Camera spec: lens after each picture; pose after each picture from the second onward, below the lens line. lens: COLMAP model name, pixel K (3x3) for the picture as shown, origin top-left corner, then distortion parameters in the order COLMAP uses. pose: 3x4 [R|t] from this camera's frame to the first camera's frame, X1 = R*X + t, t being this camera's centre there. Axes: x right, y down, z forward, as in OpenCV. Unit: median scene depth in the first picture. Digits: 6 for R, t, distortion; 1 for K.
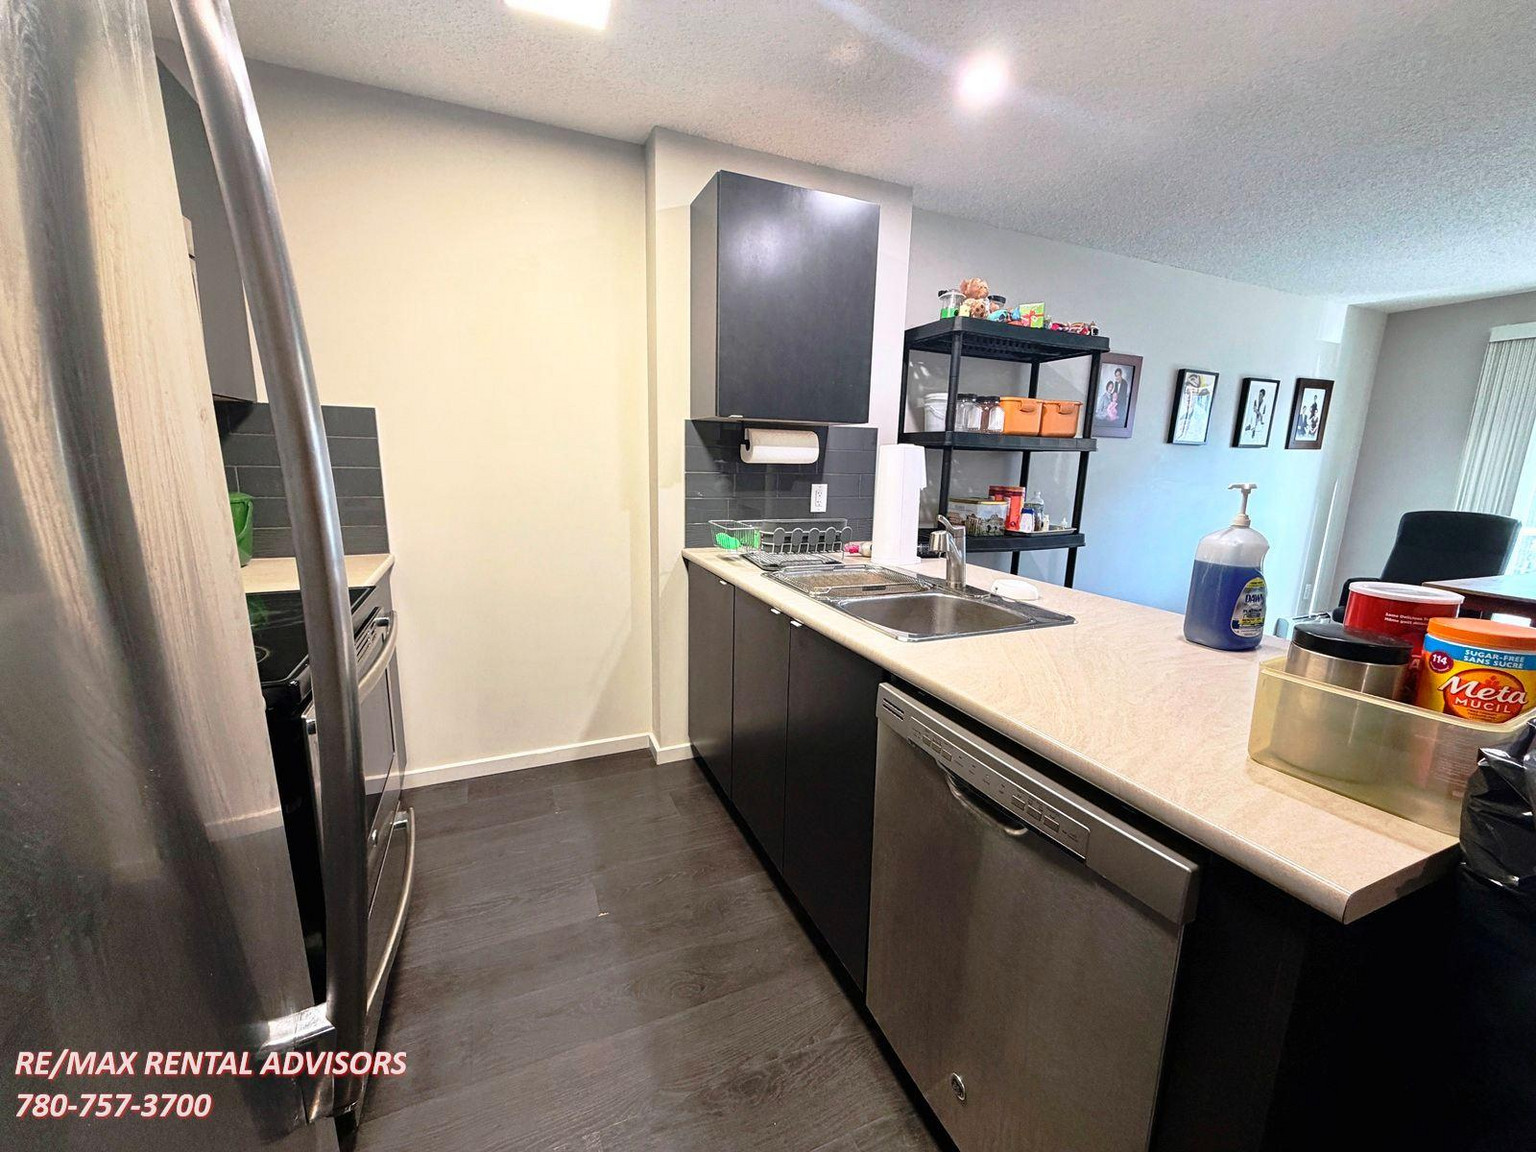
lens RADIAL K [[612.9, 0, 760.9], [0, 612.9, 578.2], [0, 0, 1]] dist [-0.001029, -0.000266]
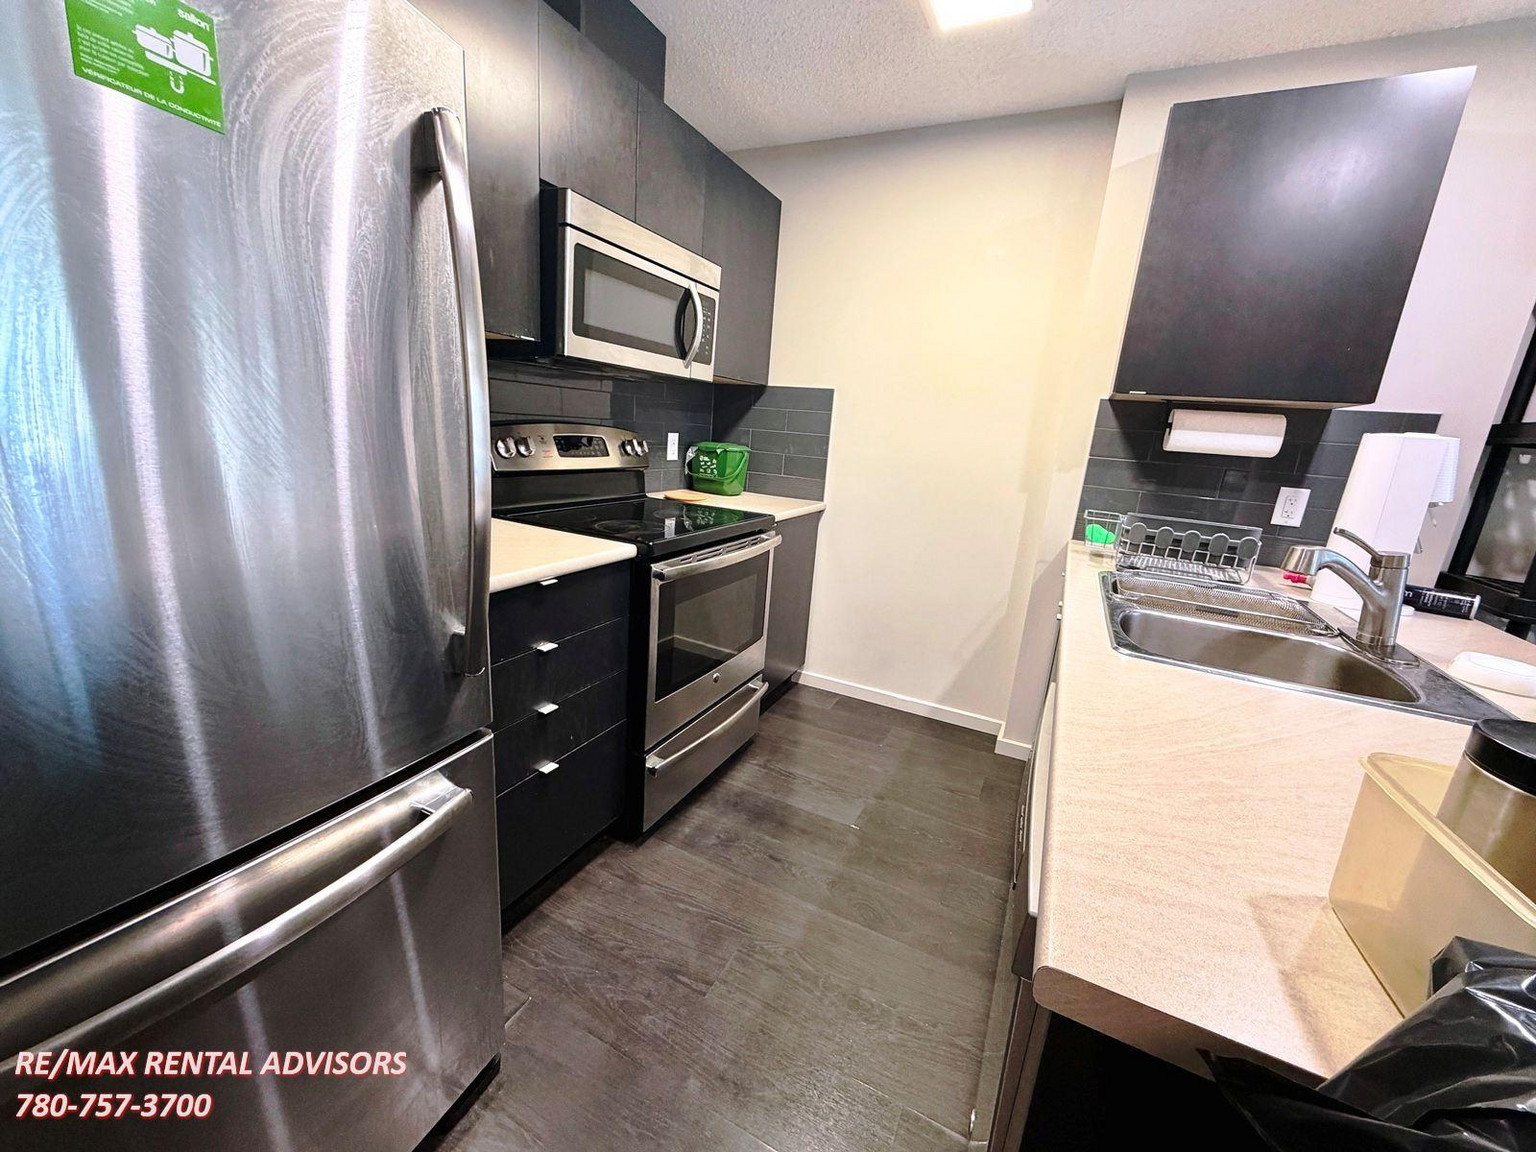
lens RADIAL K [[612.9, 0, 760.9], [0, 612.9, 578.2], [0, 0, 1]] dist [-0.001029, -0.000266]
pose [[0.639518, 0.211324, -0.739160, 0.299349], [-0.206646, 0.973345, 0.099488, 0.014027], [0.740482, 0.089121, 0.666141, 0.050778]]
